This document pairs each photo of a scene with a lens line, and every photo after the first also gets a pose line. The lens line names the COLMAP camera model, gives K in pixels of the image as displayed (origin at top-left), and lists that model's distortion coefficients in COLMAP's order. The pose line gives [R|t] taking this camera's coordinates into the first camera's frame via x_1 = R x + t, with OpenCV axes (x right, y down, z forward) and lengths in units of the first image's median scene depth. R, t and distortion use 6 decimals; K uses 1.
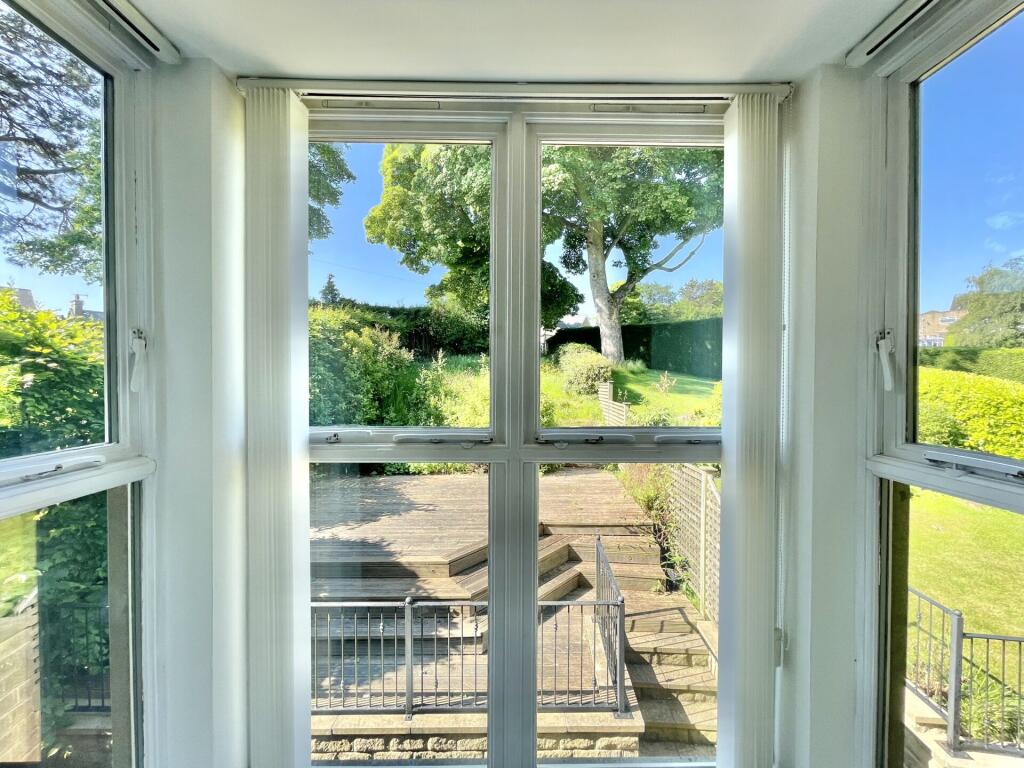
lens RADIAL K [[414.9, 0, 505.8], [0, 414.9, 387.2], [0, 0, 1]] dist [-0.002101, -0.000373]
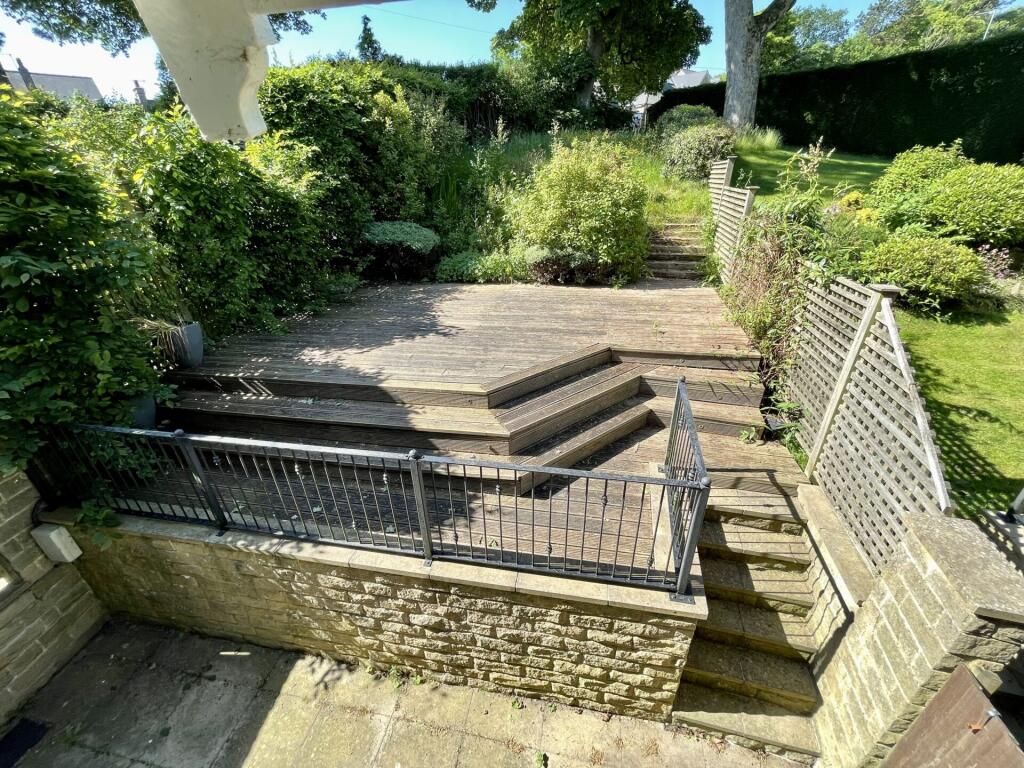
lens RADIAL K [[414.9, 0, 507.7], [0, 414.9, 381.6], [0, 0, 1]] dist [-0.002101, -0.000373]
pose [[0.982863, 0.062801, -0.173310, 0.035265], [0.018320, 0.902245, 0.430835, 0.034451], [0.183425, -0.426627, 0.885632, 0.222902]]
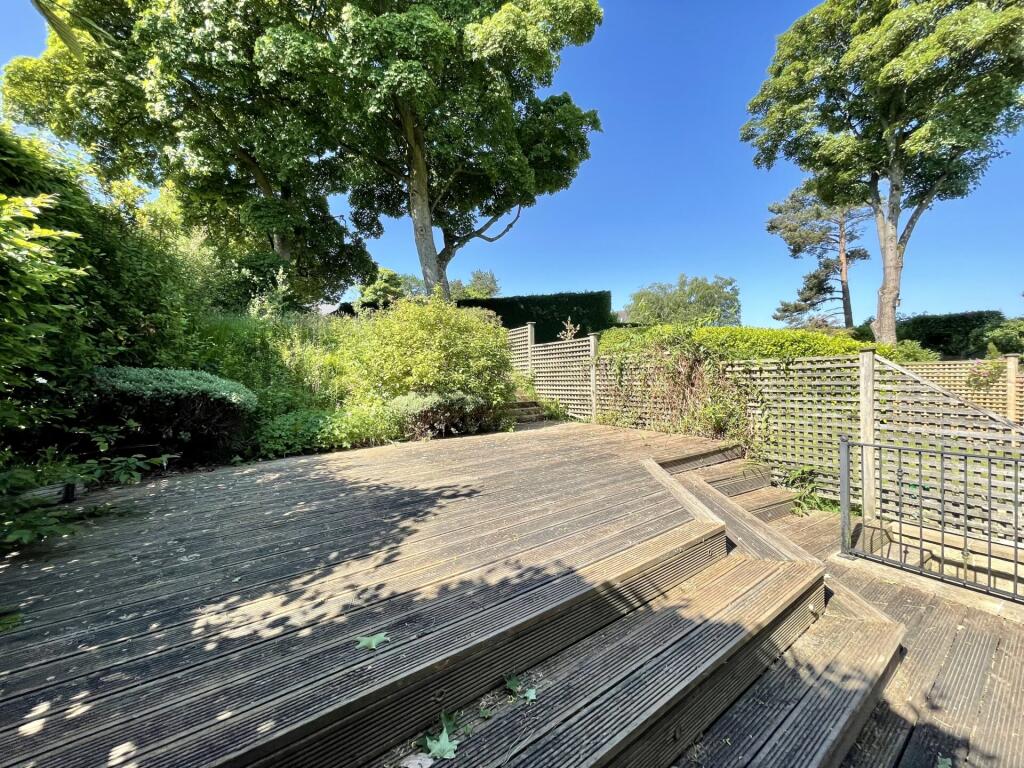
lens RADIAL K [[414.9, 0, 511.3], [0, 414.9, 374.1], [0, 0, 1]] dist [-0.002101, -0.000373]
pose [[0.812033, -0.016344, 0.583383, -0.332937], [0.035794, 0.999121, -0.021832, 0.139229], [-0.582513, 0.038610, 0.811904, 0.465294]]
